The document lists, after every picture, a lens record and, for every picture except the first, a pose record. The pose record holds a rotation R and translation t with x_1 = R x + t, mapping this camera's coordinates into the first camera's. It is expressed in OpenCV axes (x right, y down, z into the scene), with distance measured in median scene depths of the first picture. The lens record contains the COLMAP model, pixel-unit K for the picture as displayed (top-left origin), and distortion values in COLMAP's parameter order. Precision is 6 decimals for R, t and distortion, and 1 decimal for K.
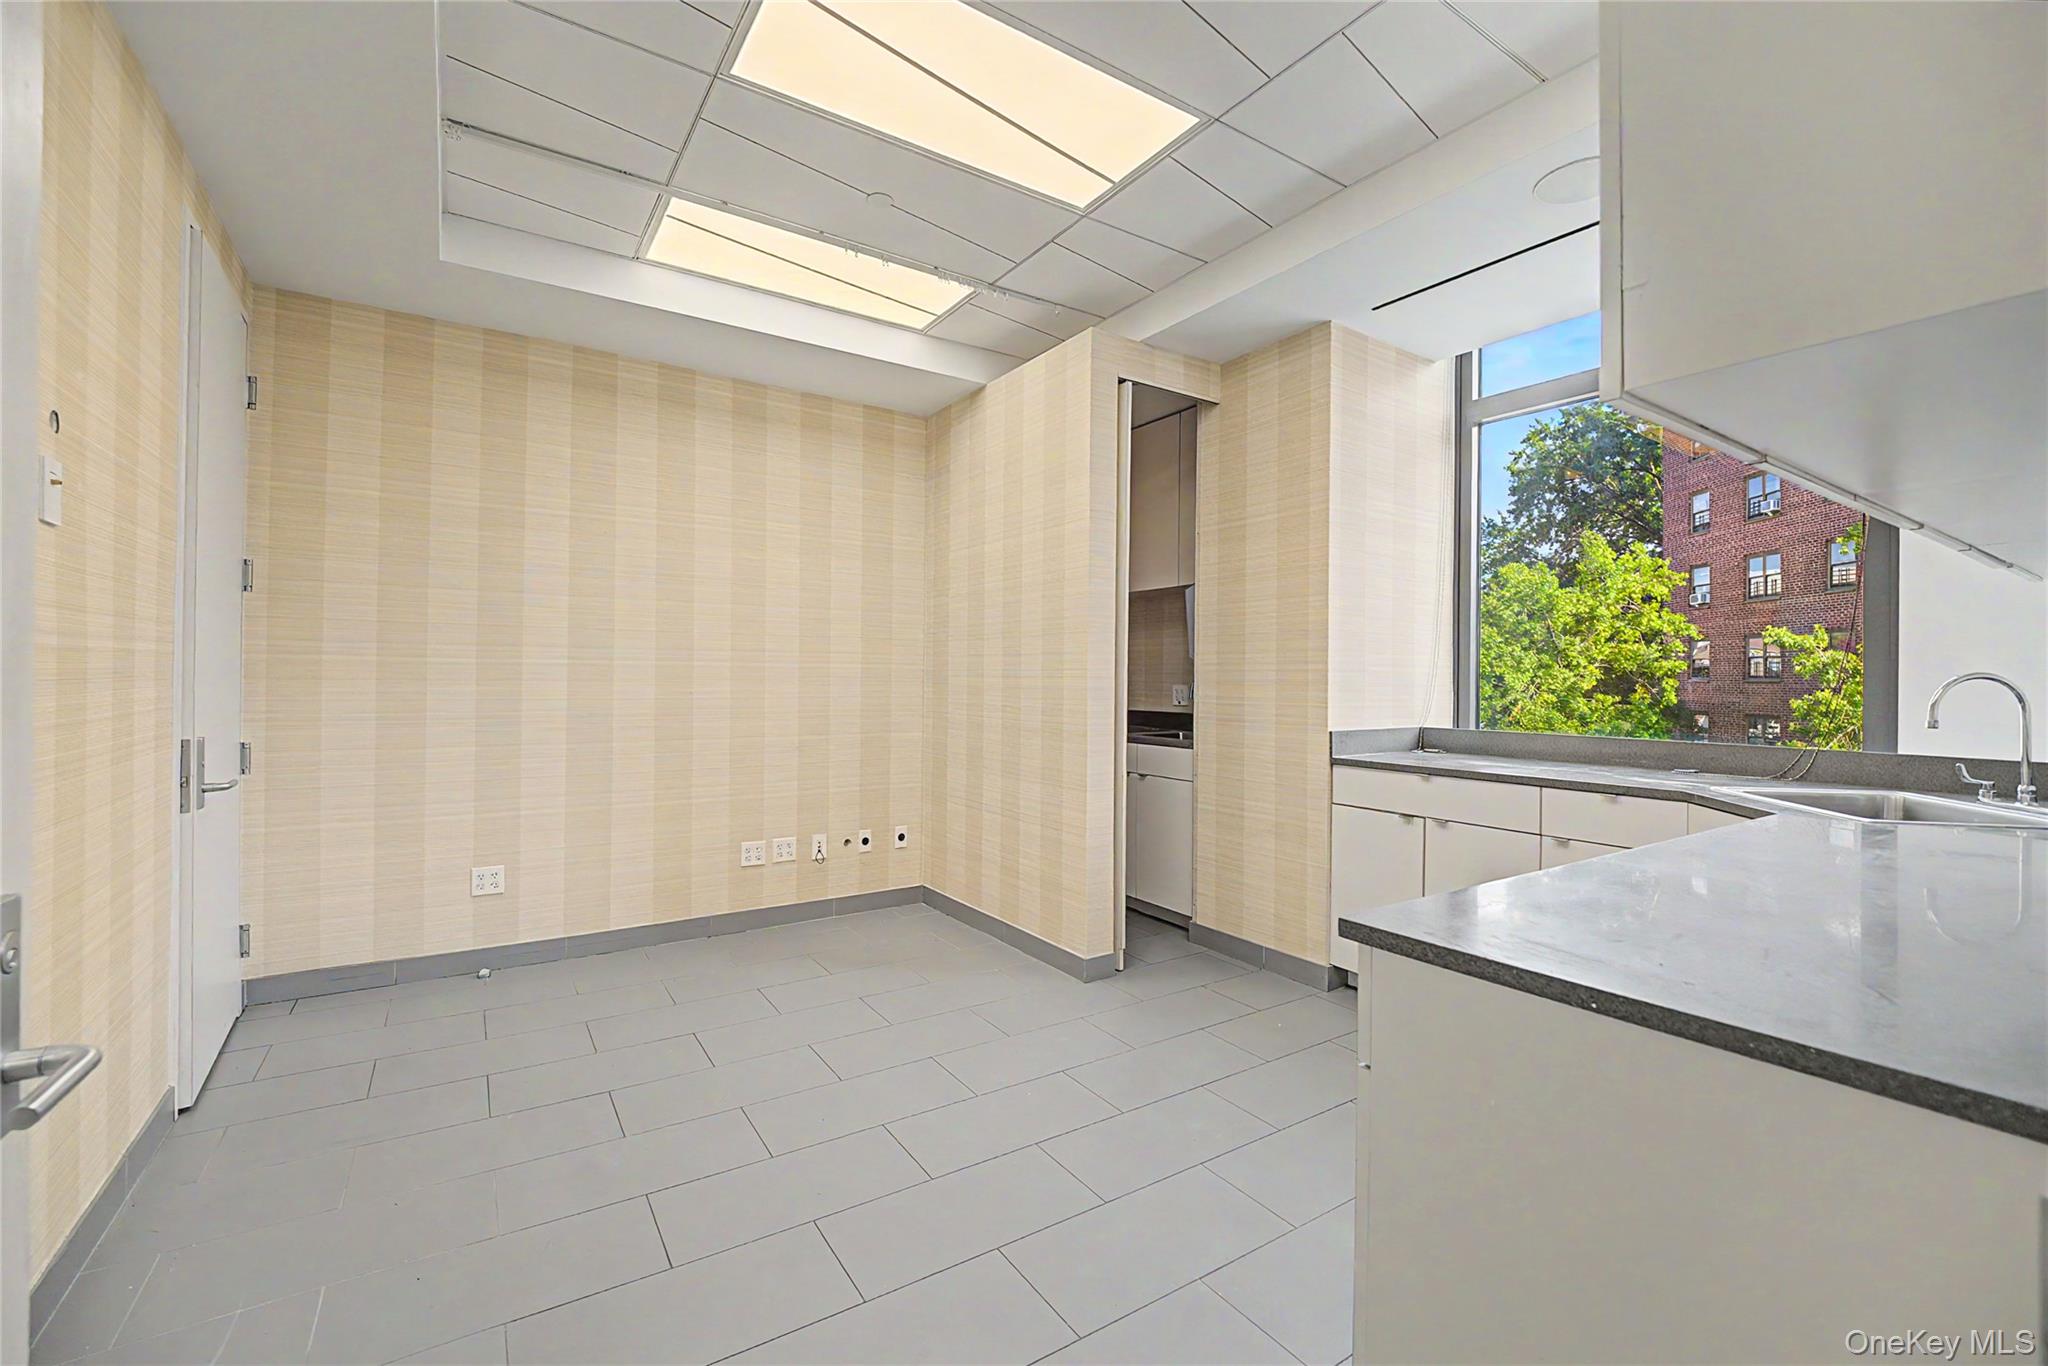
lens RADIAL K [[856.2, 0, 997.3], [0, 856.2, 671.7], [0, 0, 1]] dist [-0.004281, -0.000473]
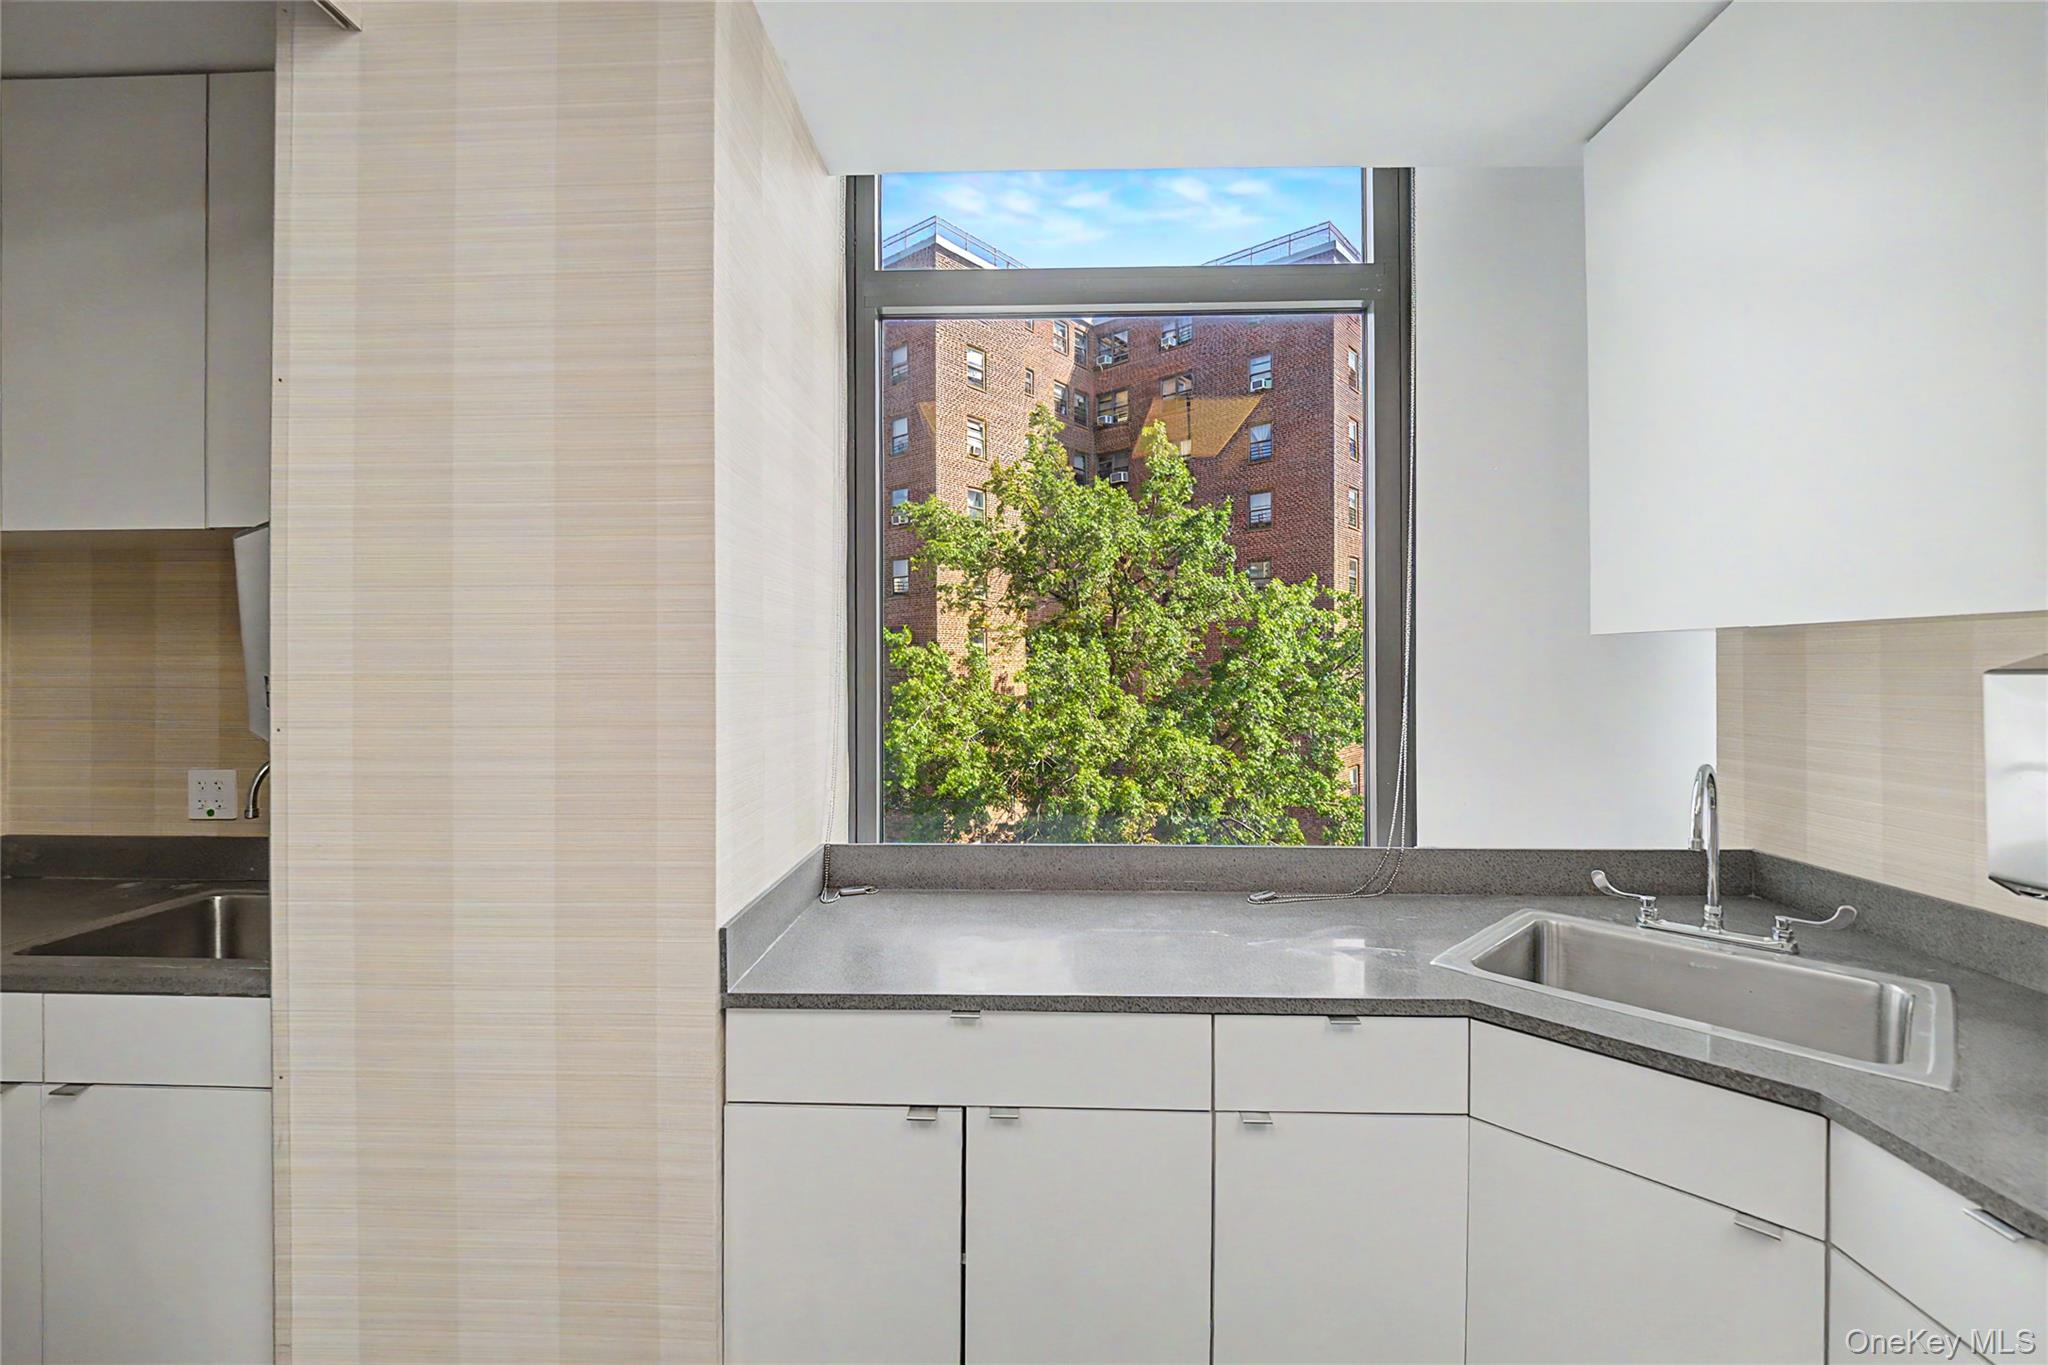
lens RADIAL K [[856.2, 0, 1028.1], [0, 856.2, 654.9], [0, 0, 1]] dist [-0.004281, -0.000473]
pose [[0.564250, -0.003652, 0.825596, 0.115197], [0.004143, 0.999990, 0.001592, -0.047572], [-0.825594, 0.002522, 0.564259, 0.538324]]
